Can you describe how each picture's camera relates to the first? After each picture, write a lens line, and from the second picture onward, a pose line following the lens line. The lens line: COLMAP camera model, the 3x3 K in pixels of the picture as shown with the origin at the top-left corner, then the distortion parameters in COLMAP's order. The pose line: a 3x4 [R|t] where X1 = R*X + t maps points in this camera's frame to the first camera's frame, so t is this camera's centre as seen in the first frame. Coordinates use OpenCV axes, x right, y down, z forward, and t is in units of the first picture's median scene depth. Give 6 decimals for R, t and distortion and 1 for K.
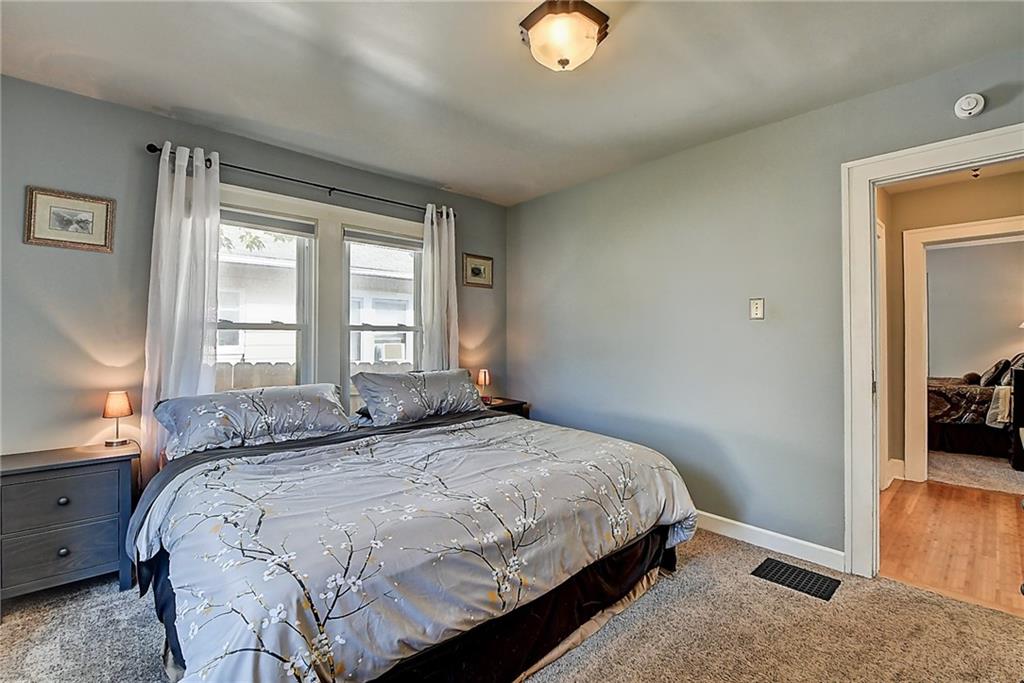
lens RADIAL K [[450.6, 0, 516.7], [0, 450.6, 335.0], [0, 0, 1]] dist [0.001243, -0.000148]
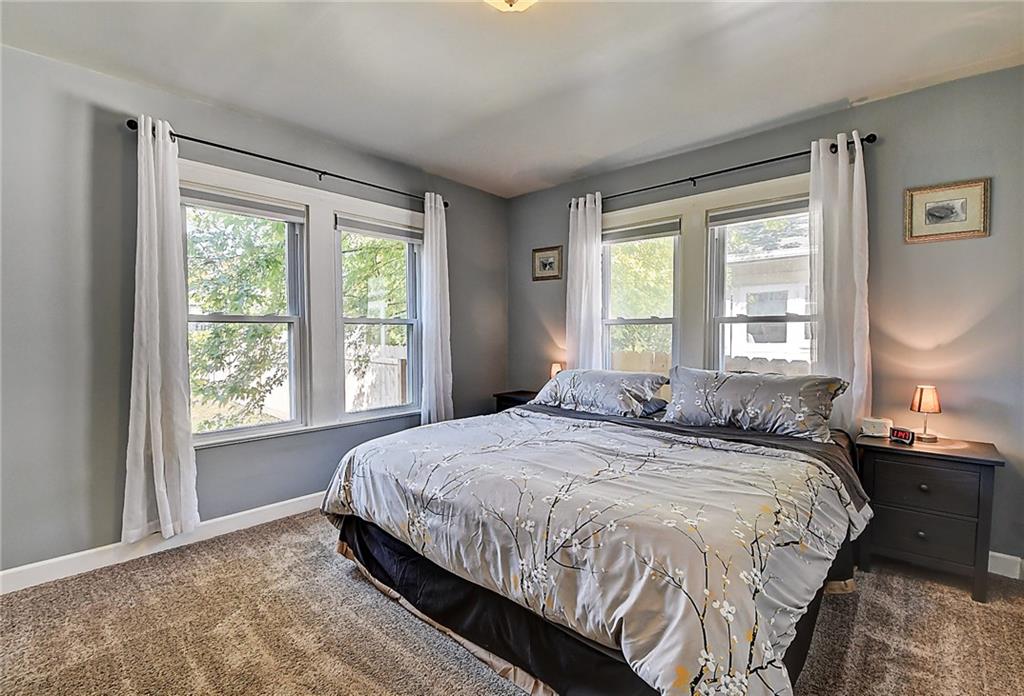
lens RADIAL K [[455.5, 0, 526.5], [0, 455.5, 351.9], [0, 0, 1]] dist [-0.000223, -0.000188]
pose [[0.095946, 0.042698, -0.994470, 0.730028], [0.005854, 0.999038, 0.043459, 0.009314], [0.995369, -0.009991, 0.095604, 0.705571]]
